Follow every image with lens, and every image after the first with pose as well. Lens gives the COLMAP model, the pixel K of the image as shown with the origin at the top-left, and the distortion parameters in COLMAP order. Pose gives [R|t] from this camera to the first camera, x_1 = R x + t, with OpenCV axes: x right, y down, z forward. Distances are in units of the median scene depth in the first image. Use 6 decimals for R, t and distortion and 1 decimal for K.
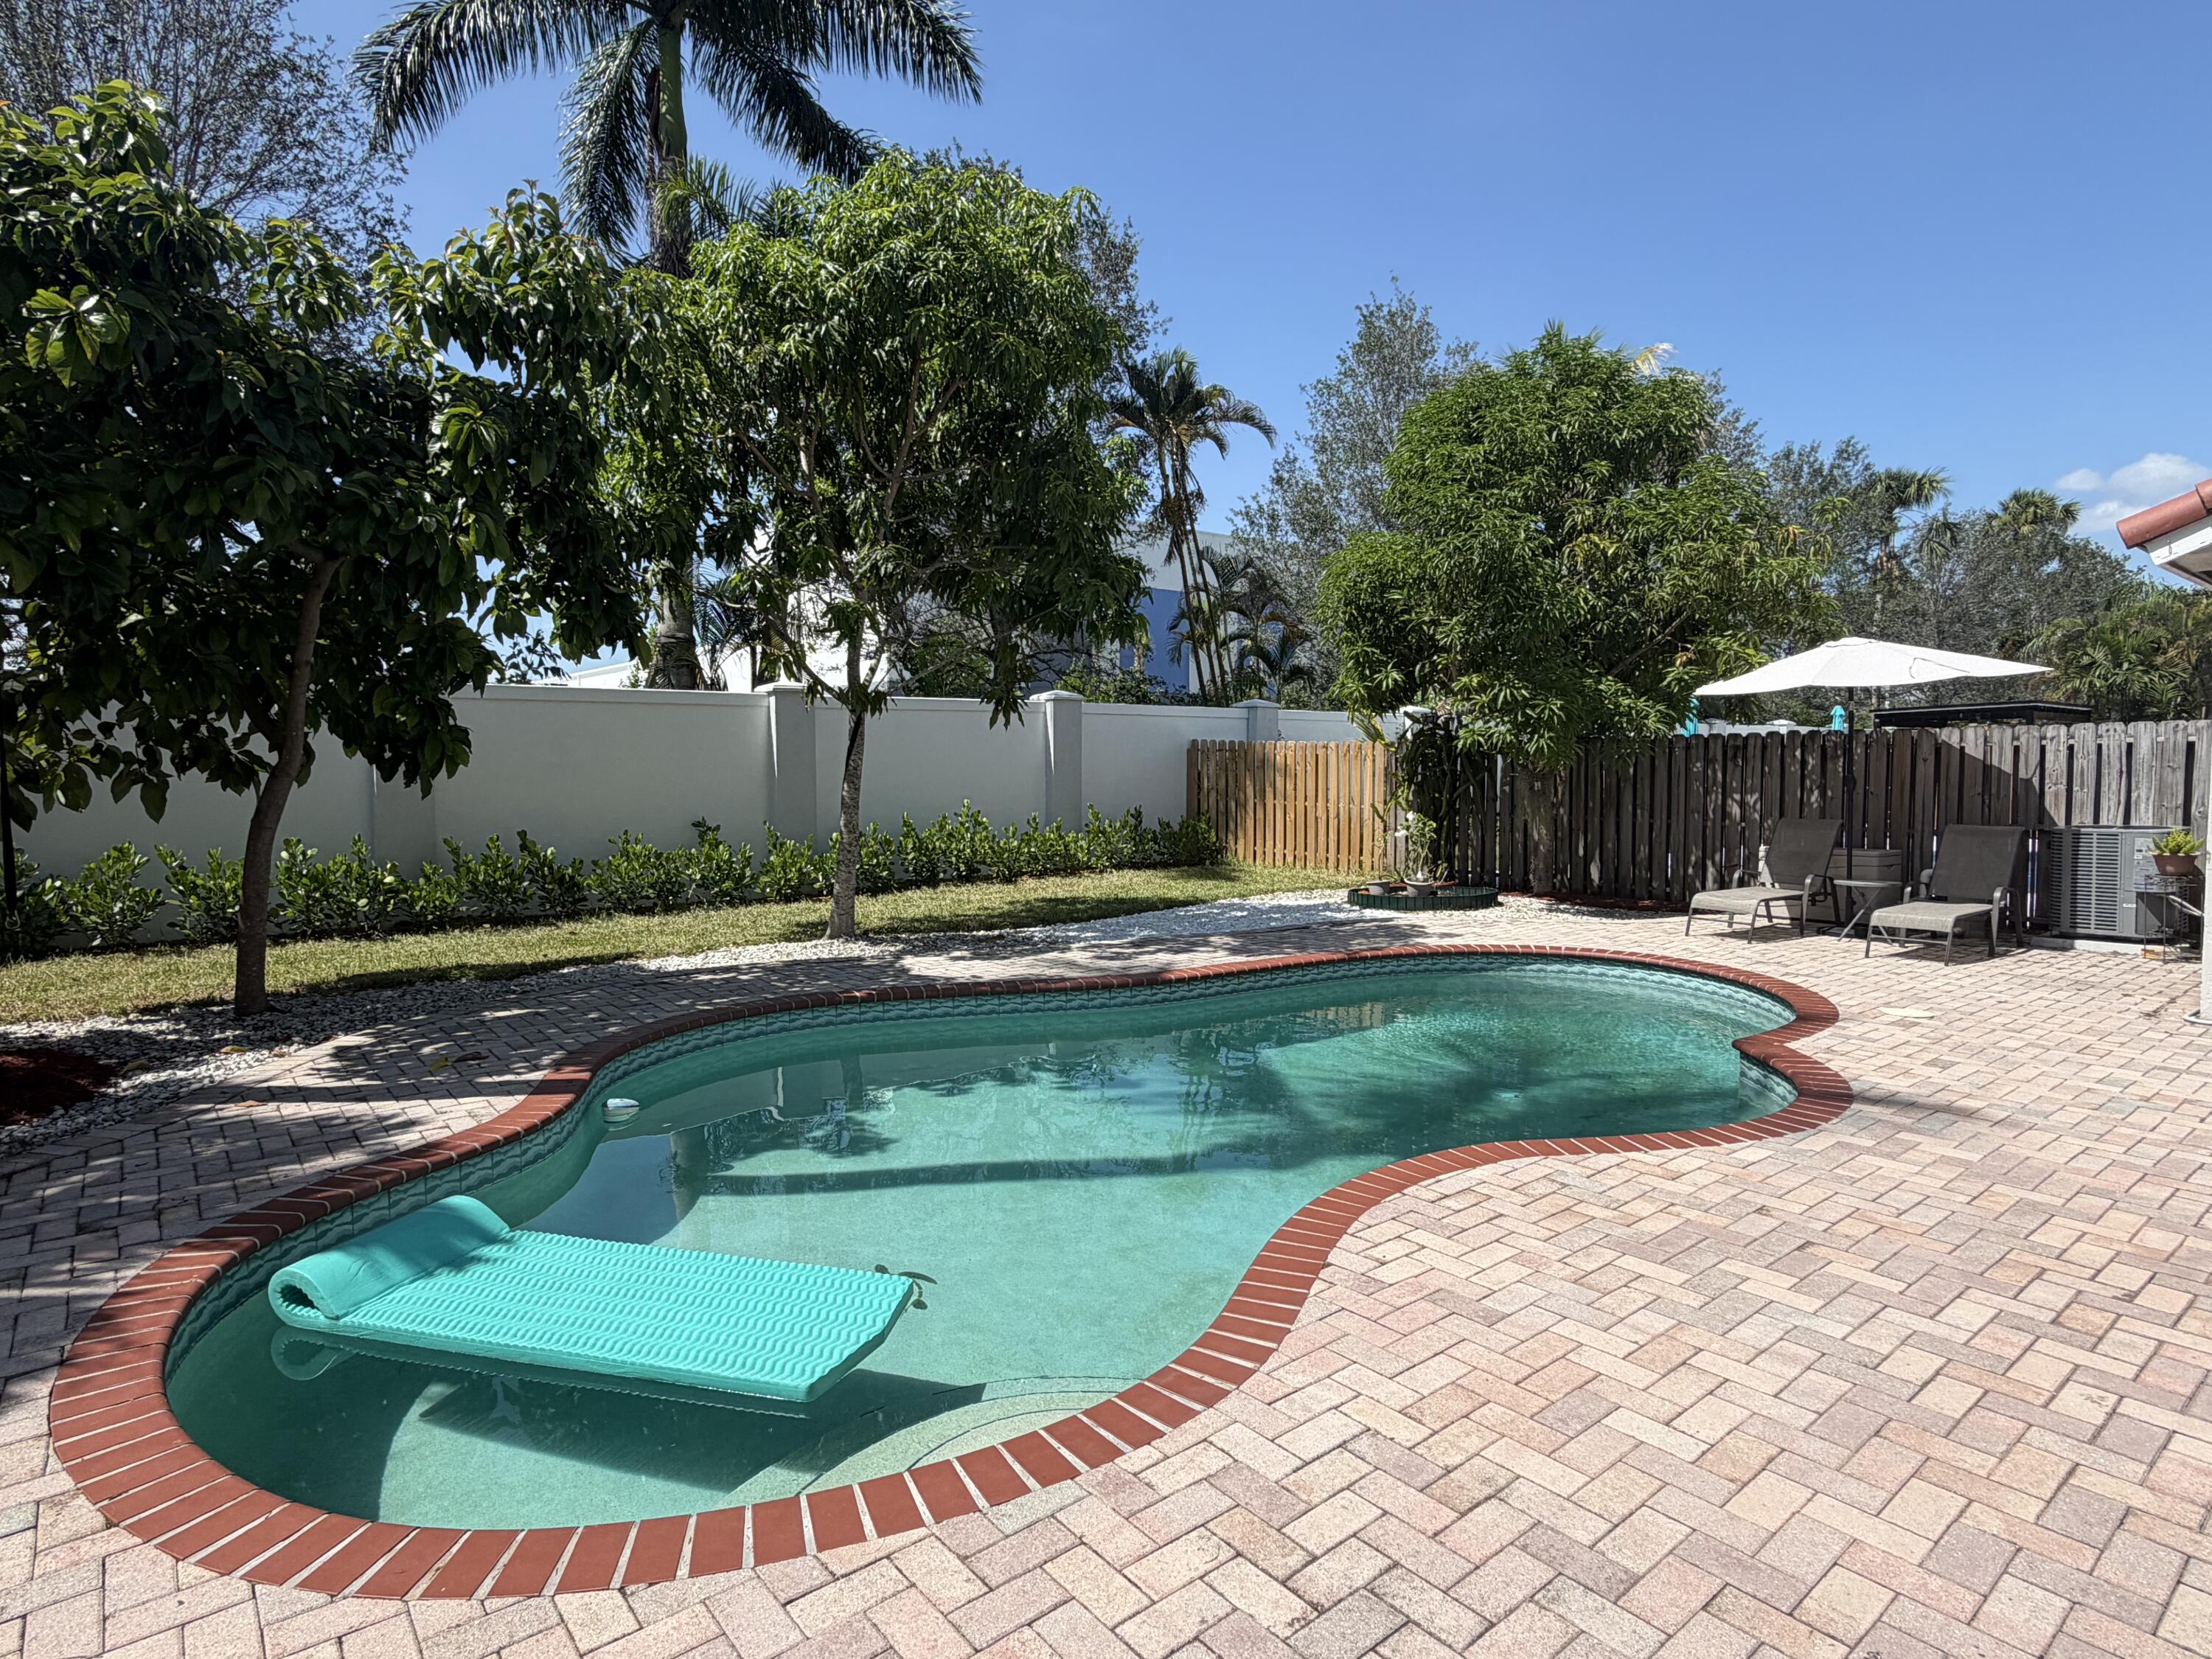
lens RADIAL K [[1180.8, 0, 1101.4], [0, 1180.8, 825.2], [0, 0, 1]] dist [0.005074, 0.003096]
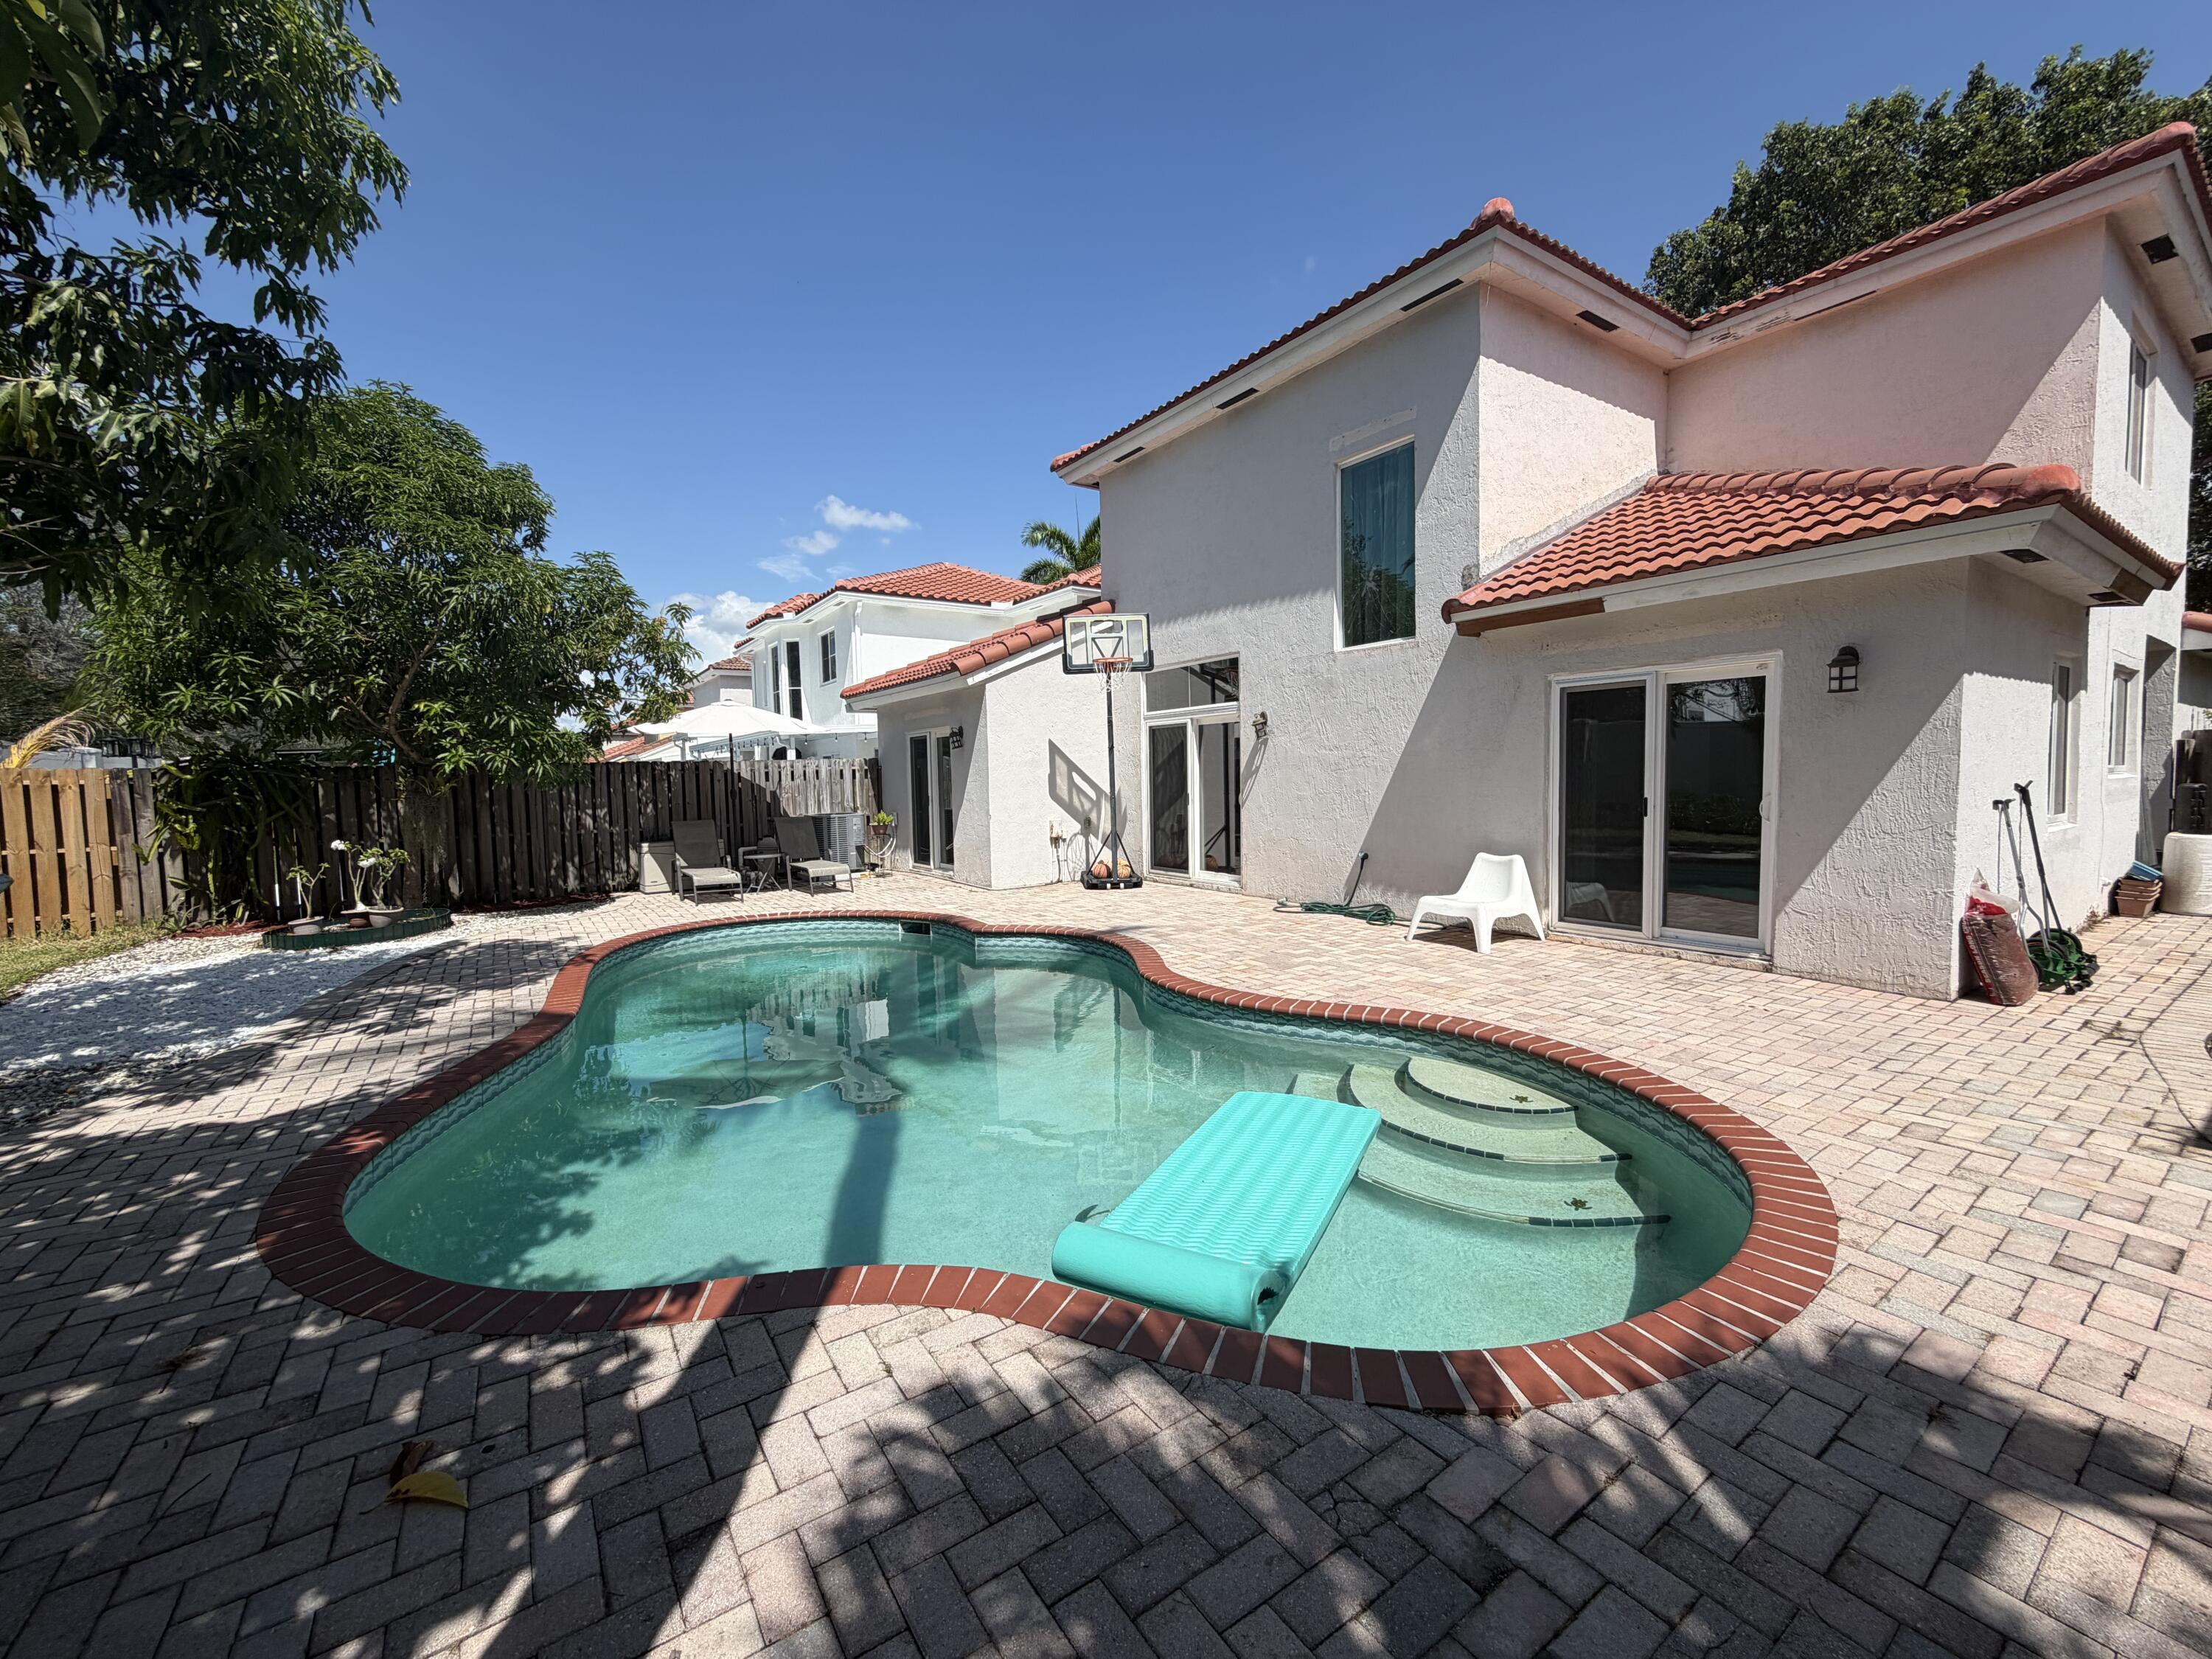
lens RADIAL K [[882.2, 0, 1099.8], [0, 882.2, 829.1], [0, 0, 1]] dist [-0.000080, -0.000284]
pose [[0.083756, -0.053846, 0.995030, -1.341827], [0.074256, 0.996100, 0.047654, -0.030732], [-0.993716, 0.069895, 0.087428, 1.203478]]
